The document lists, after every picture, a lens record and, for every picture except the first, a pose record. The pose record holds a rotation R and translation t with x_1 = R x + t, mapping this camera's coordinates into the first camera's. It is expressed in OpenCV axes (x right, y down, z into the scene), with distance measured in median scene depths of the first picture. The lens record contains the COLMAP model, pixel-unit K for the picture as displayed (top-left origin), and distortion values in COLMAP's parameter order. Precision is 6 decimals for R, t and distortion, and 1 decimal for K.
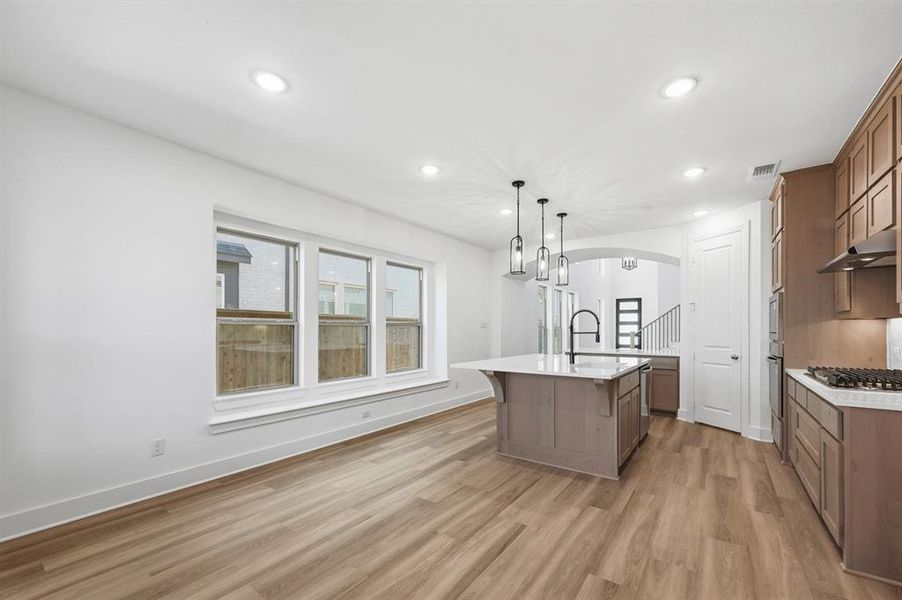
lens RADIAL K [[357.5, 0, 463.6], [0, 357.5, 330.2], [0, 0, 1]] dist [-0.003783, 0.000316]
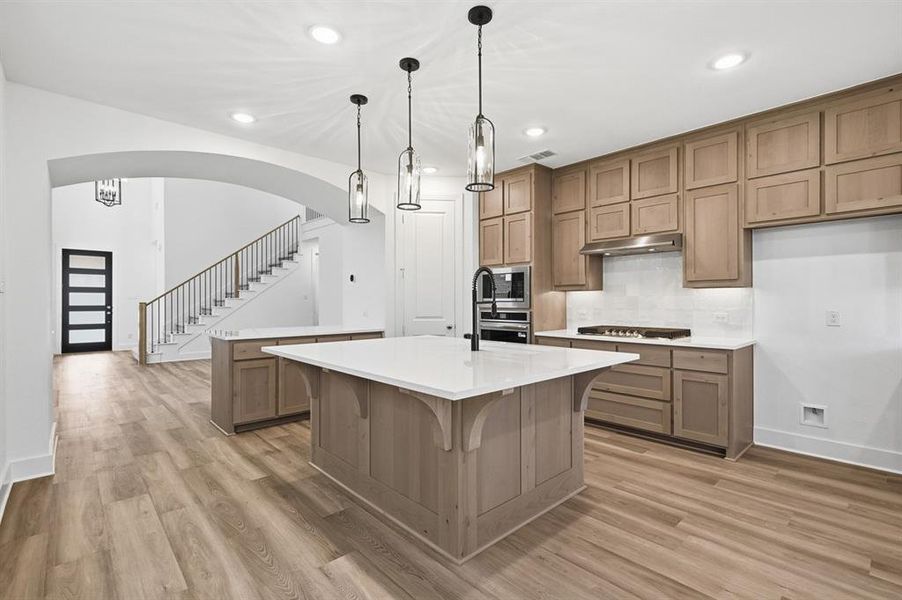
lens RADIAL K [[413.2, 0, 453.6], [0, 413.2, 302.2], [0, 0, 1]] dist [0.000057, -0.001086]
pose [[0.223202, -0.002977, 0.974768, -0.363369], [0.002172, 0.999994, 0.002557, 0.004548], [-0.974770, 0.001546, 0.223207, 0.748620]]
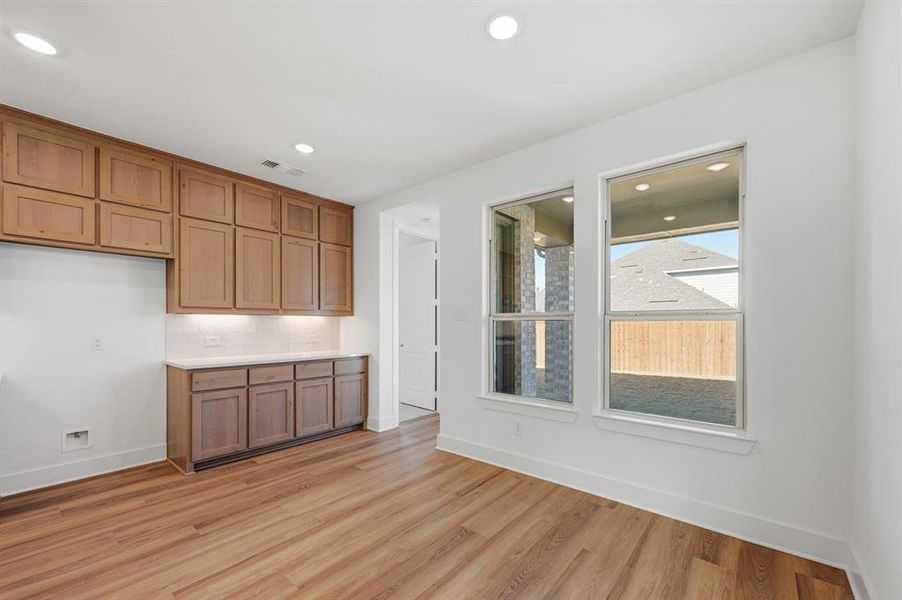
lens RADIAL K [[369.4, 0, 458.8], [0, 369.4, 323.7], [0, 0, 1]] dist [0.010413, -0.000136]
pose [[-0.995343, -0.000514, 0.096392, -0.251391], [-0.000742, 0.999997, -0.002329, 0.001429], [-0.096391, -0.002390, -0.995341, 0.898506]]
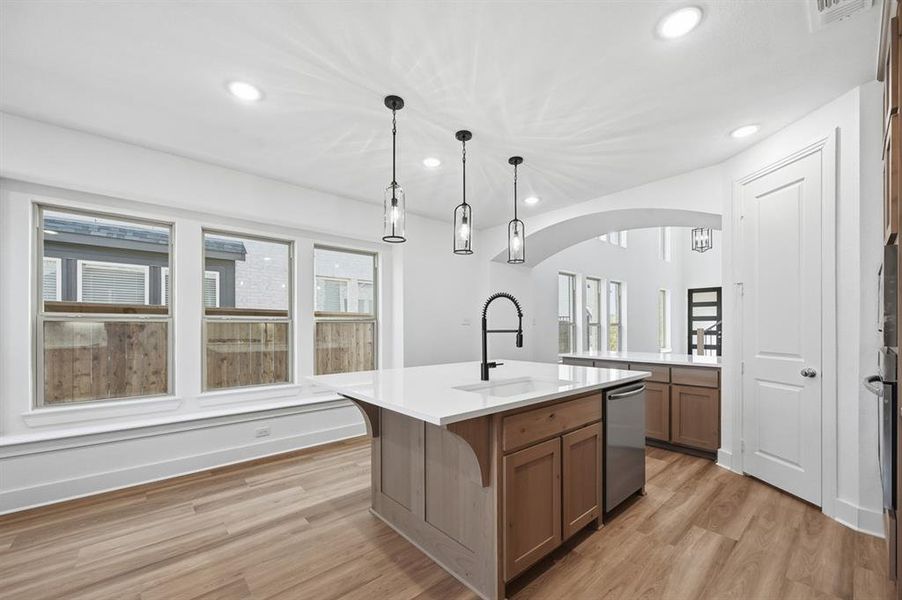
lens RADIAL K [[357.5, 0, 458.1], [0, 357.5, 327.4], [0, 0, 1]] dist [-0.003783, 0.000316]
pose [[0.975692, -0.003570, -0.219119, 0.339496], [0.002982, 0.999991, -0.003014, 0.002555], [0.219128, 0.002288, 0.975694, 0.321951]]
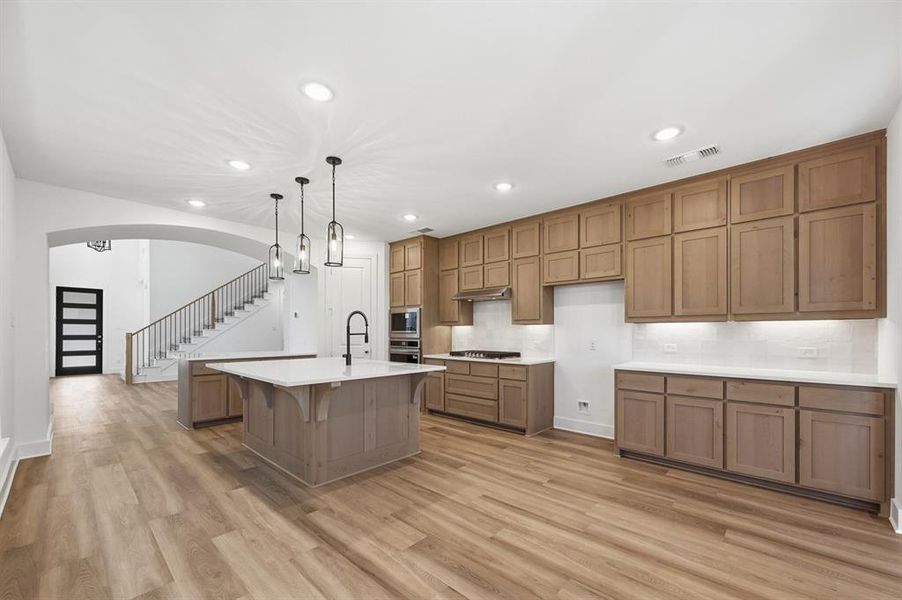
lens RADIAL K [[357.5, 0, 455.8], [0, 357.5, 332.7], [0, 0, 1]] dist [-0.003783, 0.000316]
pose [[0.139084, -0.001237, 0.990280, -0.539696], [-0.001292, 0.999998, 0.001431, 0.002140], [-0.990280, -0.001479, 0.139082, 0.491032]]
